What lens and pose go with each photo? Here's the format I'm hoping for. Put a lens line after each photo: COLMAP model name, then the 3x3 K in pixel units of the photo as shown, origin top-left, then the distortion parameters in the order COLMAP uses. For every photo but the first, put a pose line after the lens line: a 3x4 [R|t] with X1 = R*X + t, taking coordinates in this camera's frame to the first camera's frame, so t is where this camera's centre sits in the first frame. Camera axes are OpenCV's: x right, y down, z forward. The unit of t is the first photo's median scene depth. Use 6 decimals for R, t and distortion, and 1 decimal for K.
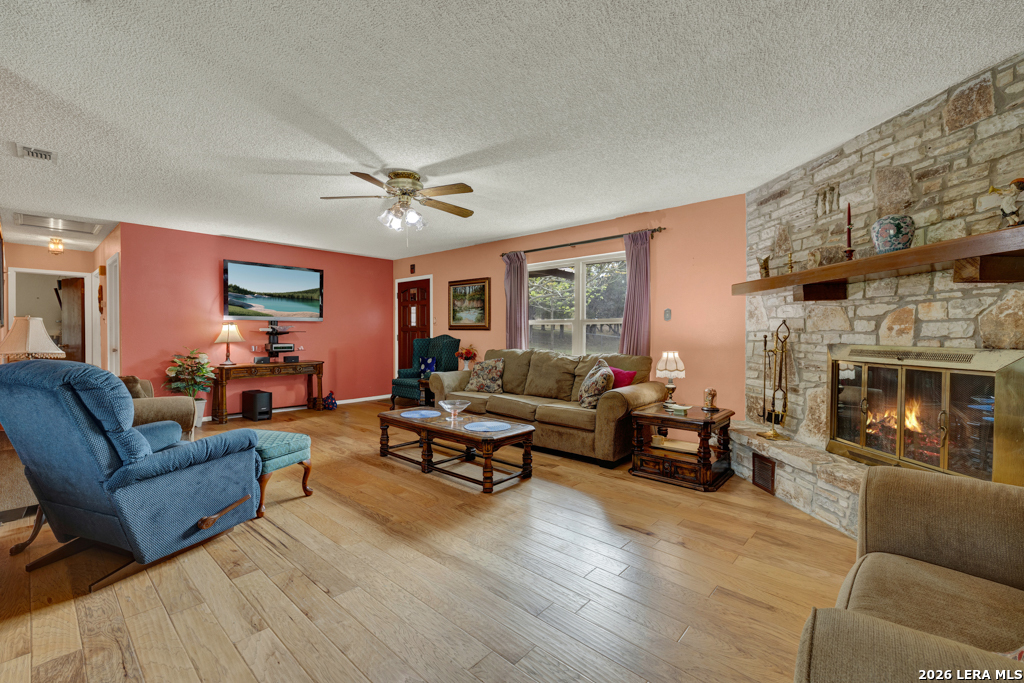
lens RADIAL K [[437.7, 0, 503.7], [0, 437.7, 334.6], [0, 0, 1]] dist [0.001318, 0.000635]
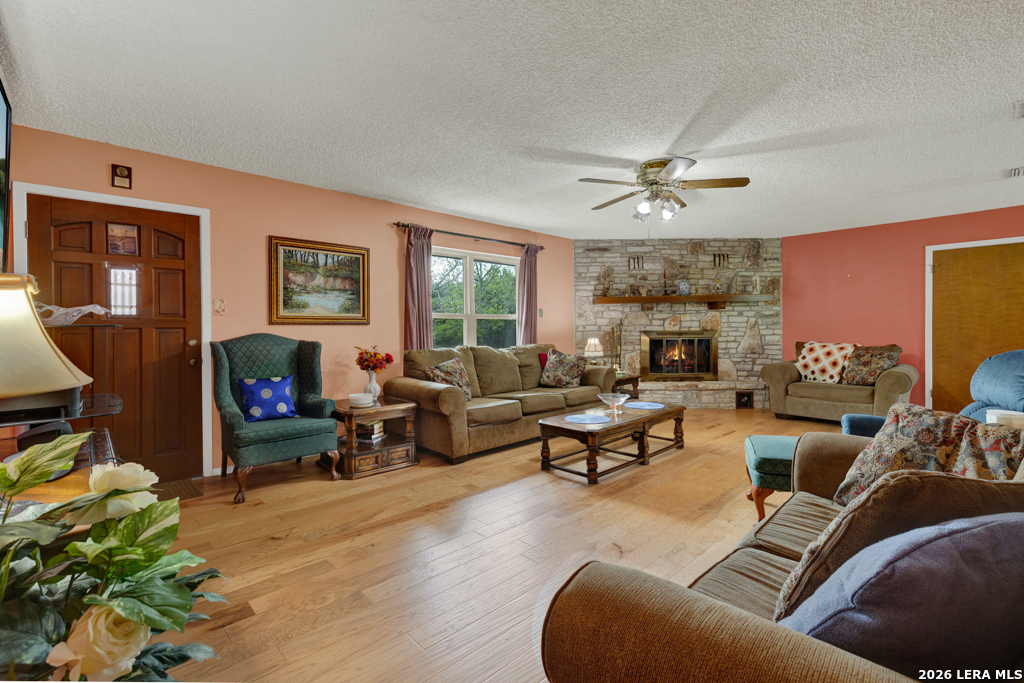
lens RADIAL K [[449.3, 0, 507.5], [0, 449.3, 330.0], [0, 0, 1]] dist [0.000662, 0.000154]
pose [[0.078207, -0.010721, 0.996879, -1.553350], [0.011829, 0.999882, 0.009826, -0.013055], [-0.996867, 0.011023, 0.078325, 1.549549]]
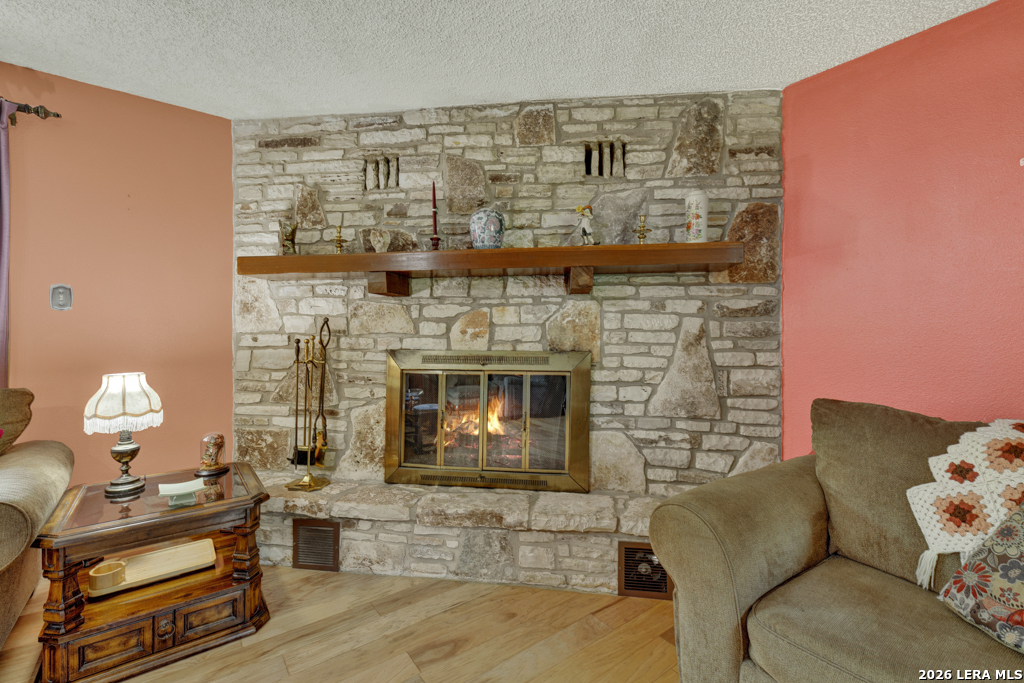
lens RADIAL K [[437.7, 0, 503.7], [0, 437.7, 334.6], [0, 0, 1]] dist [0.001318, 0.000635]
pose [[0.191516, -0.002701, 0.981486, -0.011943], [-0.000722, 0.999996, 0.002893, -0.009810], [-0.981489, -0.001262, 0.191513, 0.666848]]
